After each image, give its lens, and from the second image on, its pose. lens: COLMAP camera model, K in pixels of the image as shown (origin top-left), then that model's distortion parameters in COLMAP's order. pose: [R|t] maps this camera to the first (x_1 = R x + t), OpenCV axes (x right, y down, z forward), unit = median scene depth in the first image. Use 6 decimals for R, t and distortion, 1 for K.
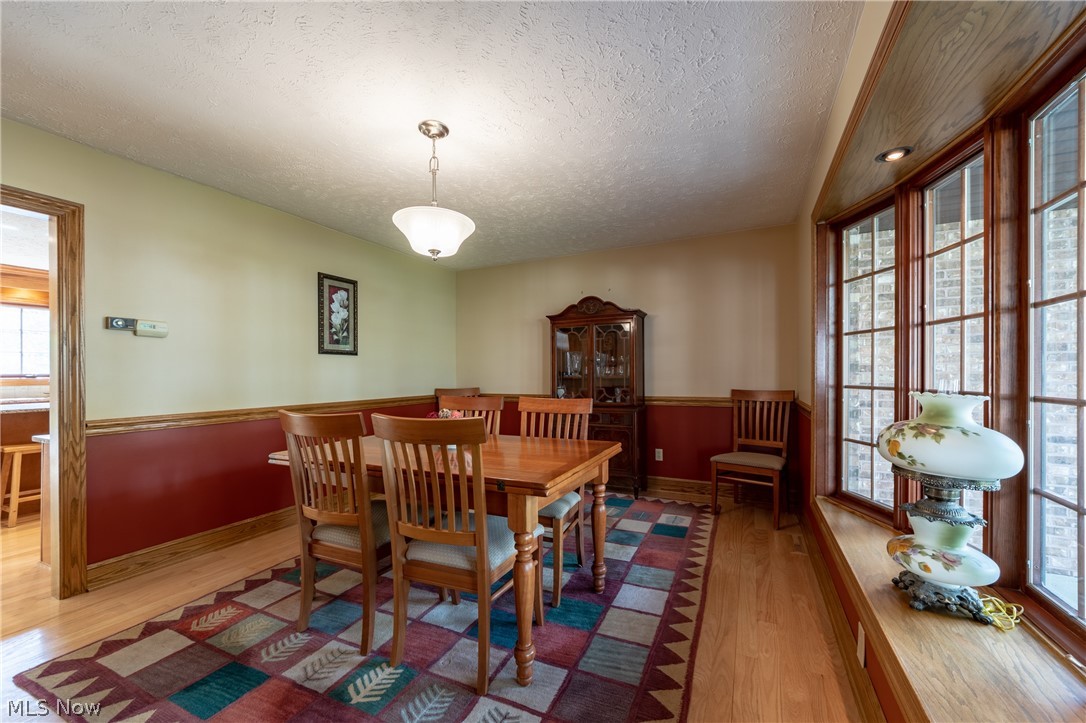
lens RADIAL K [[402.7, 0, 537.5], [0, 402.7, 375.6], [0, 0, 1]] dist [-0.000253, -0.000010]
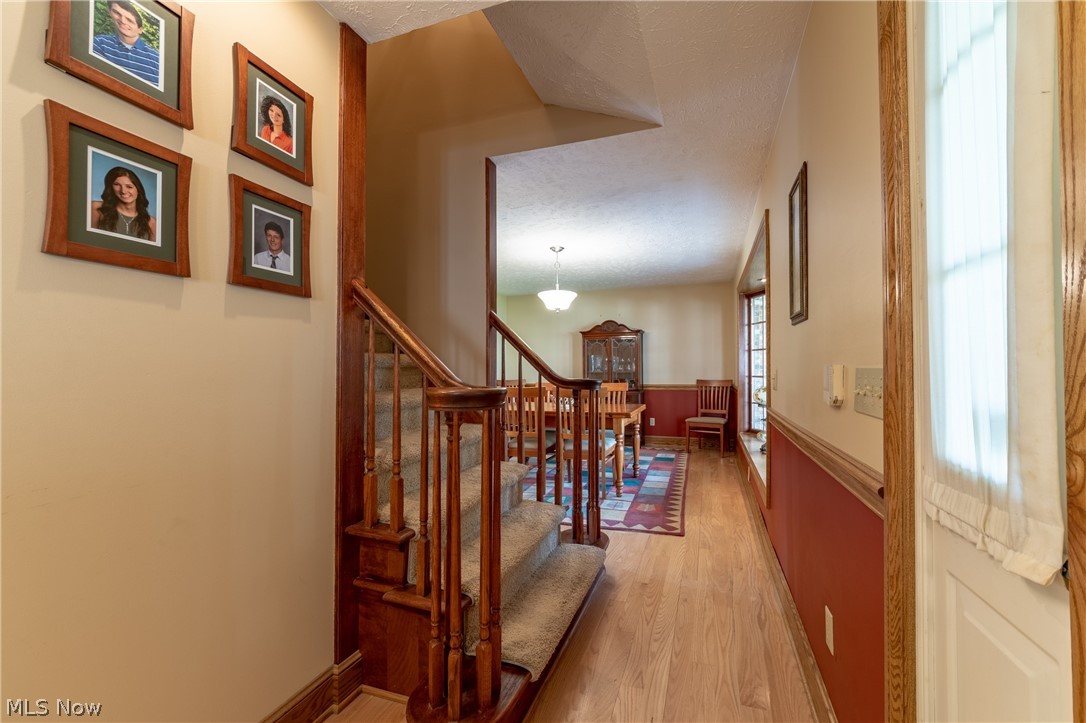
lens RADIAL K [[424.7, 0, 543.0], [0, 424.7, 361.5], [0, 0, 1]] dist [0.007294, -0.000056]
pose [[0.993360, 0.005654, 0.114911, -0.418672], [-0.002838, 0.999692, -0.024653, 0.006837], [-0.115015, 0.024163, 0.993070, -0.799961]]
